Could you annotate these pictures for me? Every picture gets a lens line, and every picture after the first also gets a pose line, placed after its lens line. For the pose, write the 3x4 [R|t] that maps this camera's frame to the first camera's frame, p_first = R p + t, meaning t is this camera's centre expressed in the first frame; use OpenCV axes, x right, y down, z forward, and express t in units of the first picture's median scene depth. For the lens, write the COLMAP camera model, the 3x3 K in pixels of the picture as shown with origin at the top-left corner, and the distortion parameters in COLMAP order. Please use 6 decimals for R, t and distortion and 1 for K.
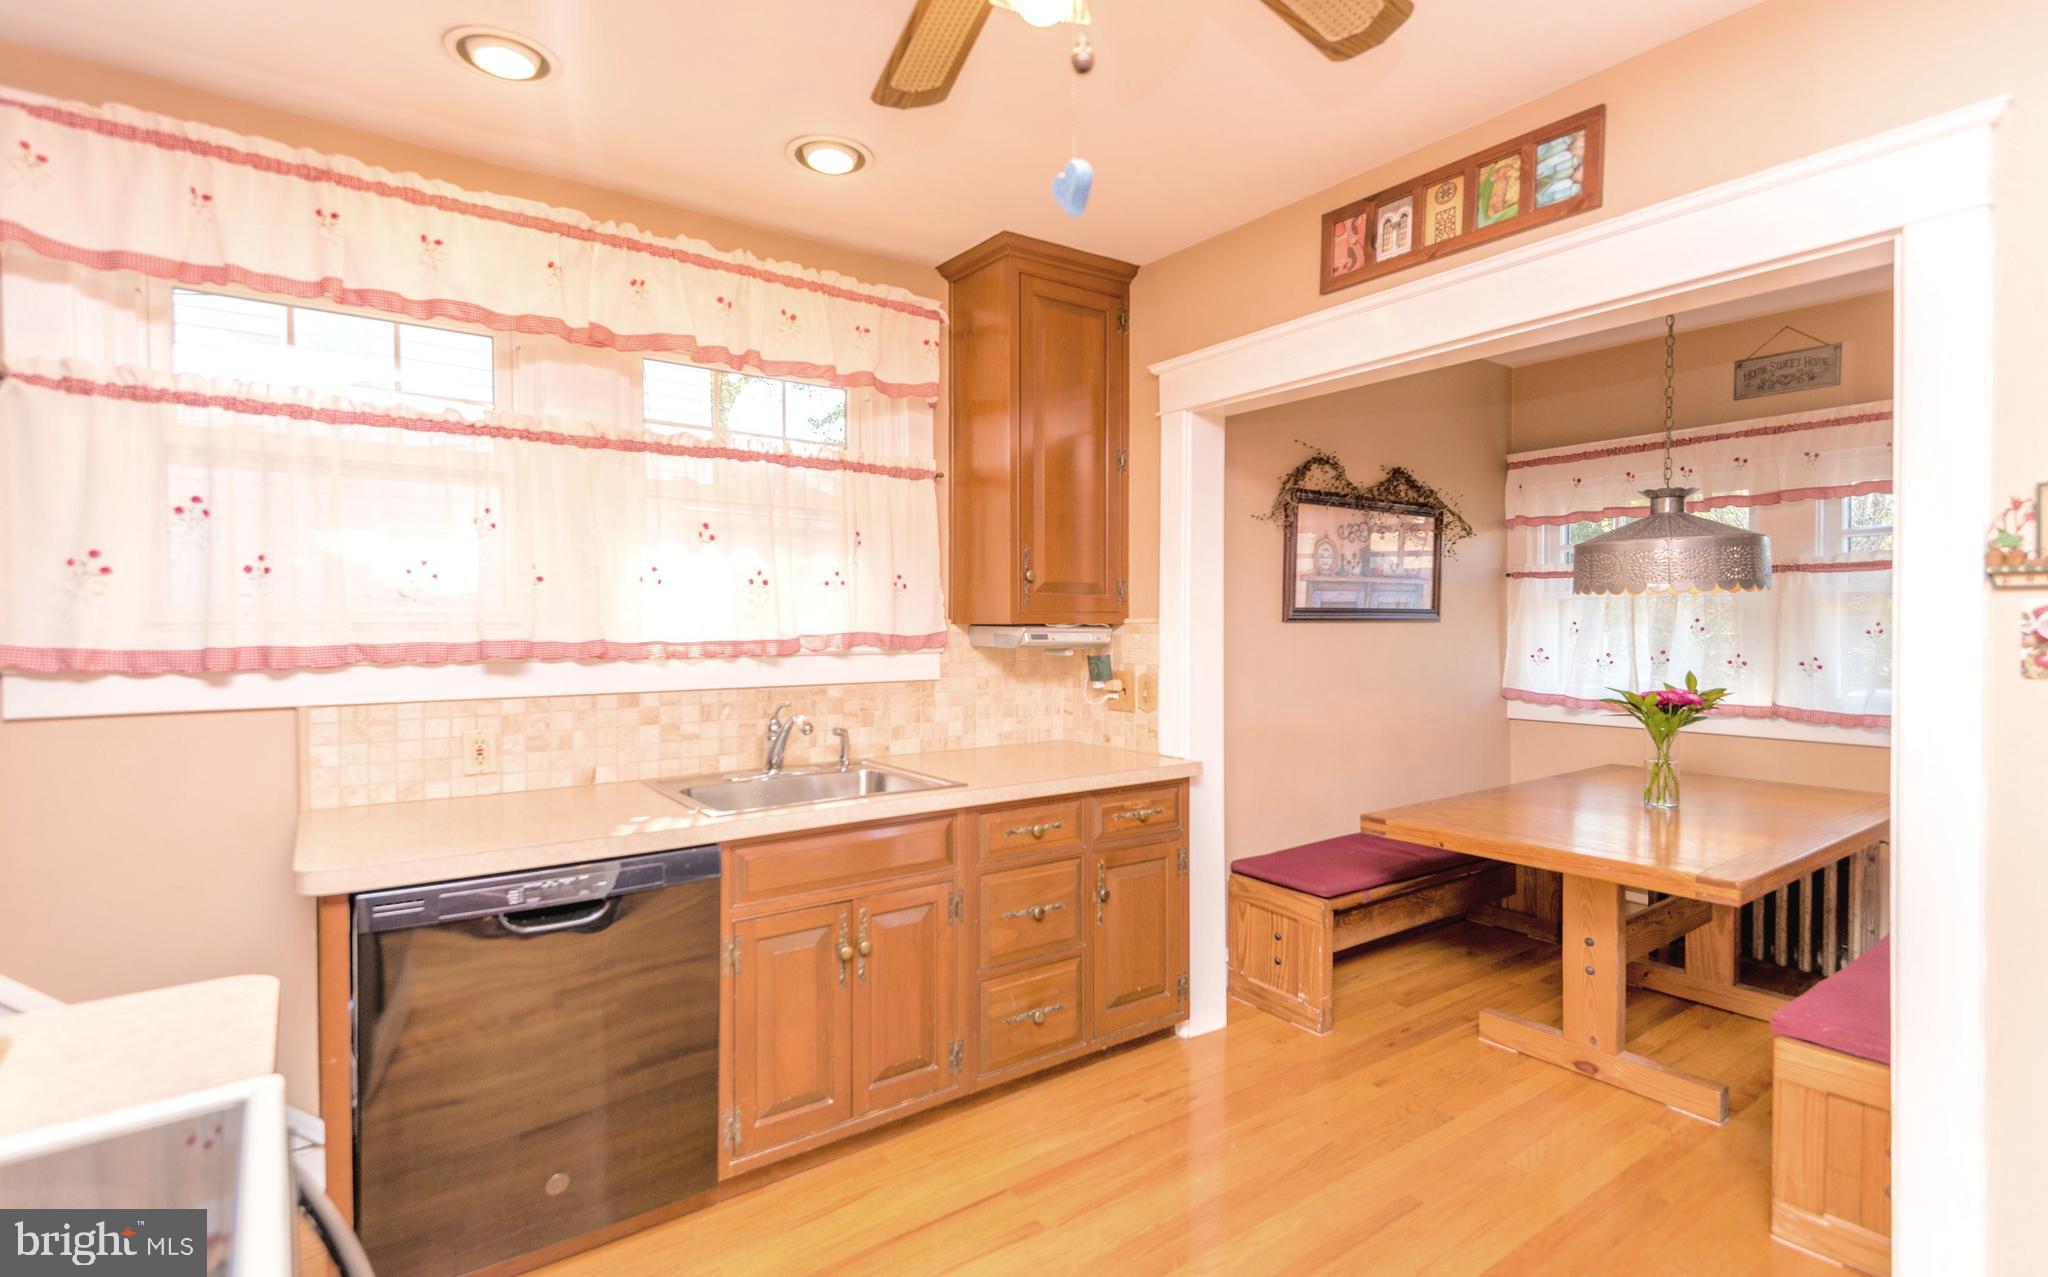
lens RADIAL K [[956.5, 0, 1024.0], [0, 956.5, 638.5], [0, 0, 1]] dist [0.048466, -0.026563]
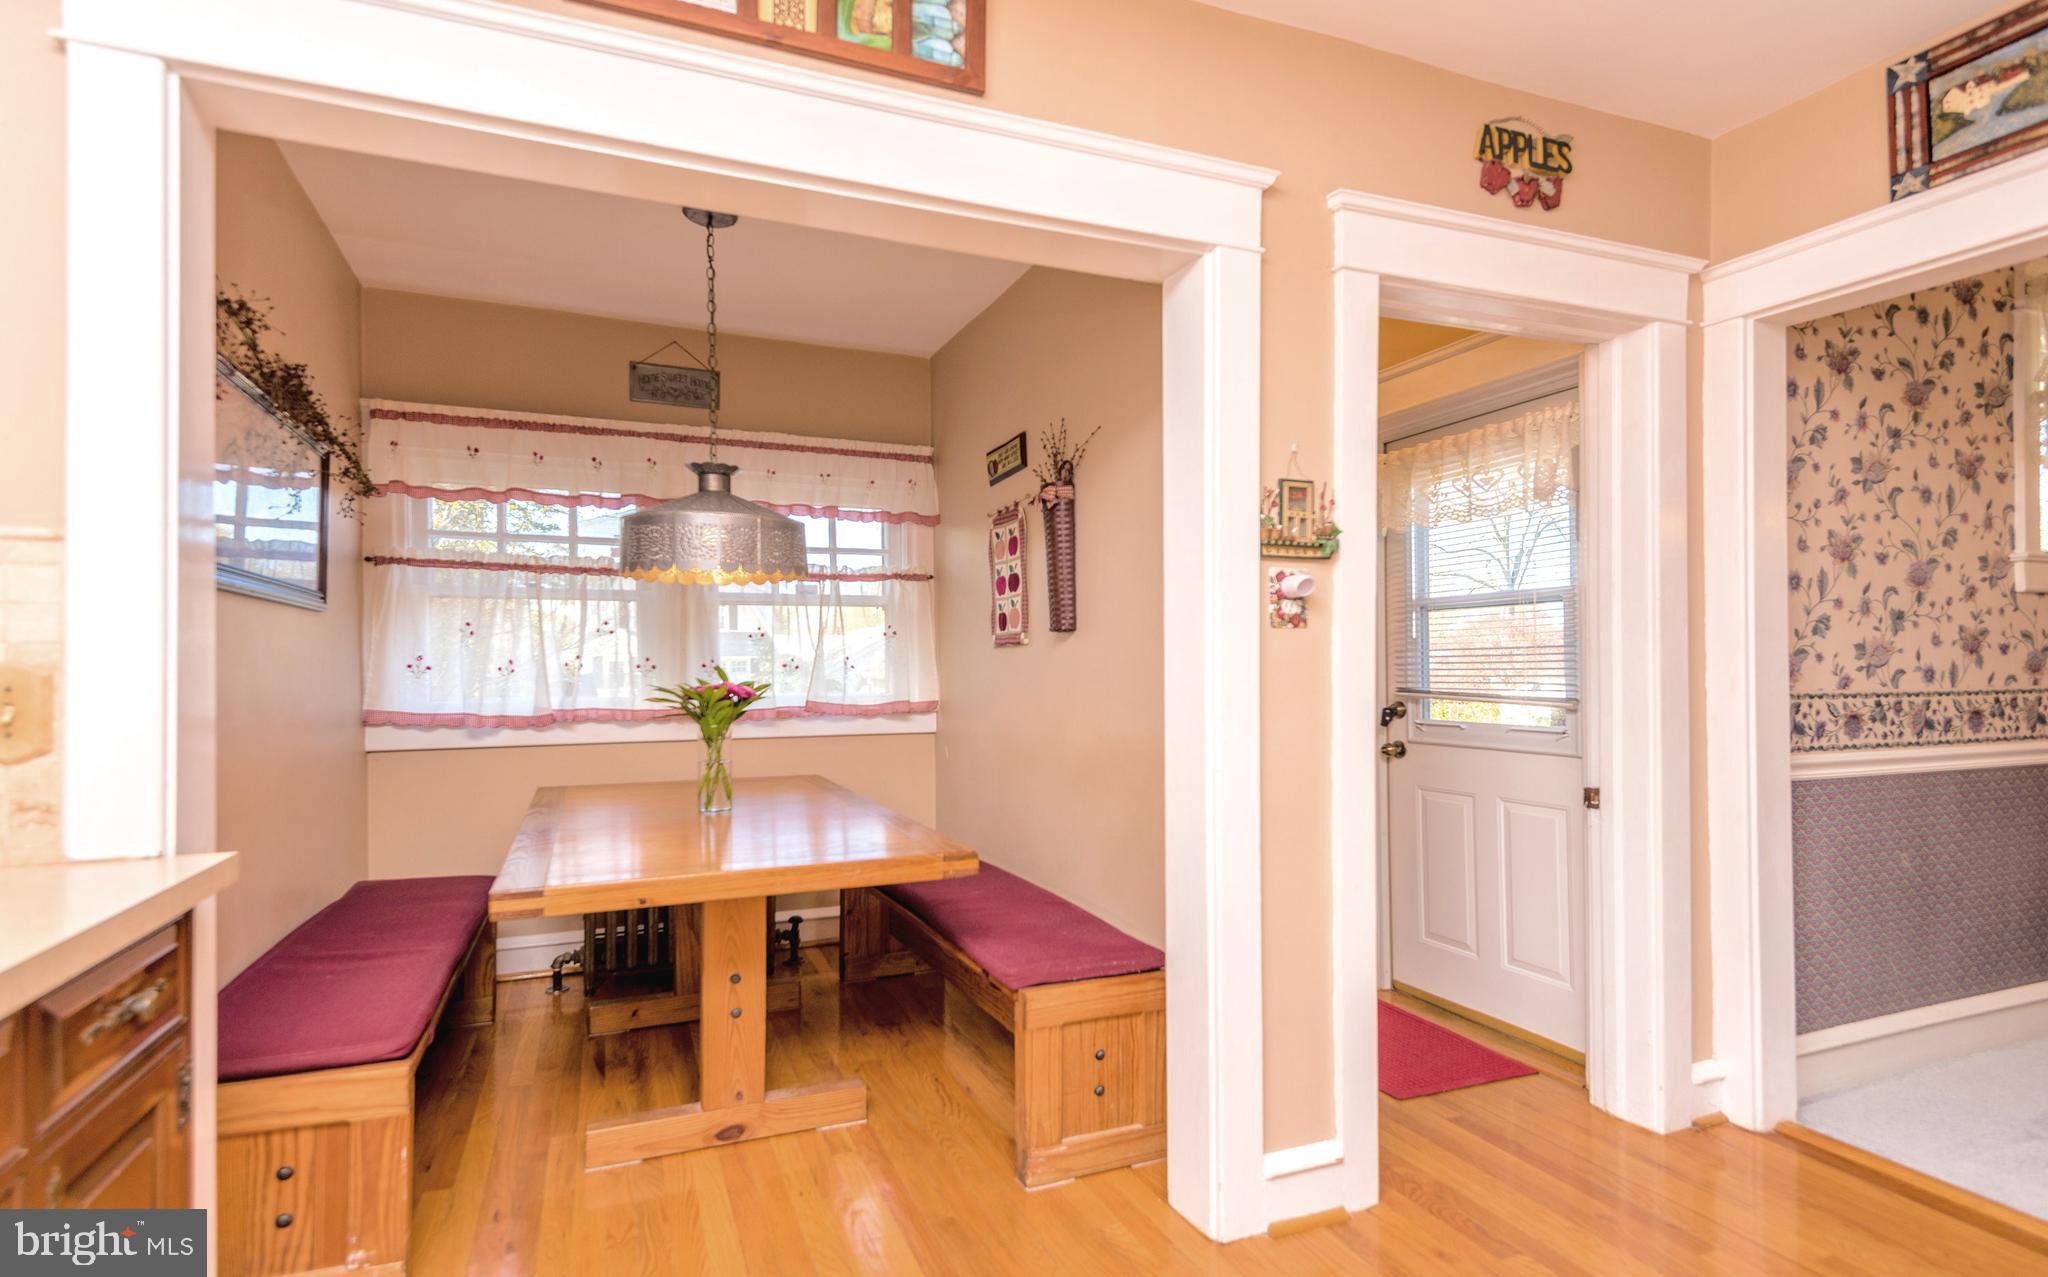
lens RADIAL K [[984.8, 0, 985.1], [0, 984.8, 664.7], [0, 0, 1]] dist [0.030005, -0.000449]
pose [[0.262964, 0.008112, 0.964772, -0.190321], [0.016417, 0.999782, -0.012882, 0.055560], [-0.964666, 0.019226, 0.262773, 0.564574]]
